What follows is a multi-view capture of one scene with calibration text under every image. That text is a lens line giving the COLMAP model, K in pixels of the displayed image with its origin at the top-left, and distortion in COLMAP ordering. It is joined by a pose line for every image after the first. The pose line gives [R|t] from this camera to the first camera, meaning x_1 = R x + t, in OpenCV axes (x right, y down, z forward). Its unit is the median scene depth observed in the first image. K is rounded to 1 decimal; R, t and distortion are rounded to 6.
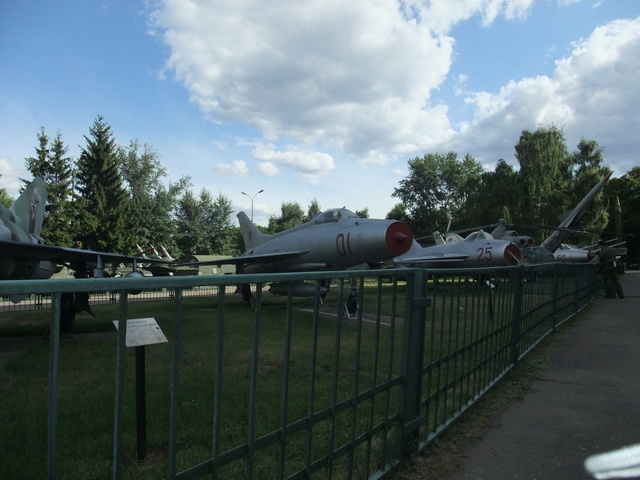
lens RADIAL K [[495.1, 0, 320.0], [0, 495.1, 240.0], [0, 0, 1]] dist [-0.086381, 0.071973]
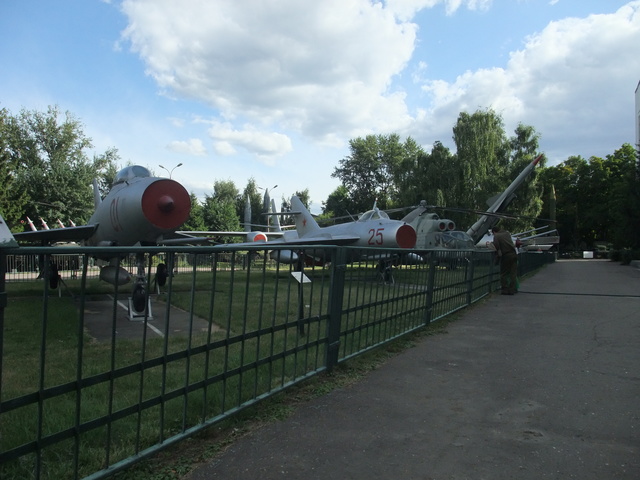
lens RADIAL K [[495.1, 0, 320.0], [0, 495.1, 240.0], [0, 0, 1]] dist [-0.086381, 0.071973]
pose [[0.995473, 0.024362, 0.091871, 0.048583], [-0.027604, 0.999034, 0.034191, 0.002557], [-0.090949, -0.036572, 0.995184, 0.043869]]
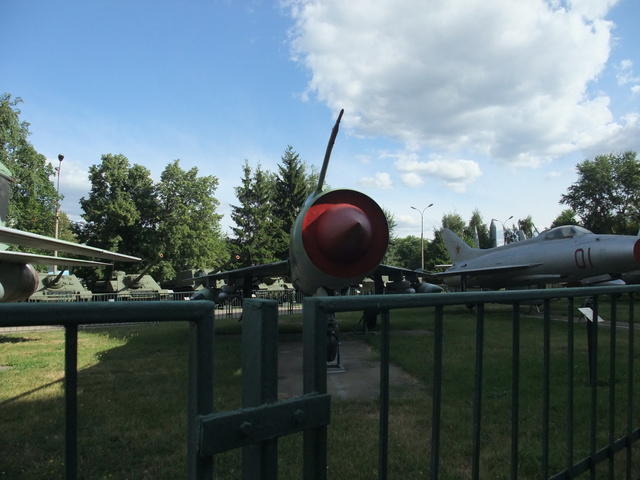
lens RADIAL K [[492.5, 0, 315.0], [0, 492.5, 239.3], [0, 0, 1]] dist [-0.082176, 0.063773]
pose [[0.954004, -0.027914, -0.298493, -0.035931], [0.020427, 0.999394, -0.028173, -0.002666], [0.299099, 0.020780, 0.953996, -0.038674]]
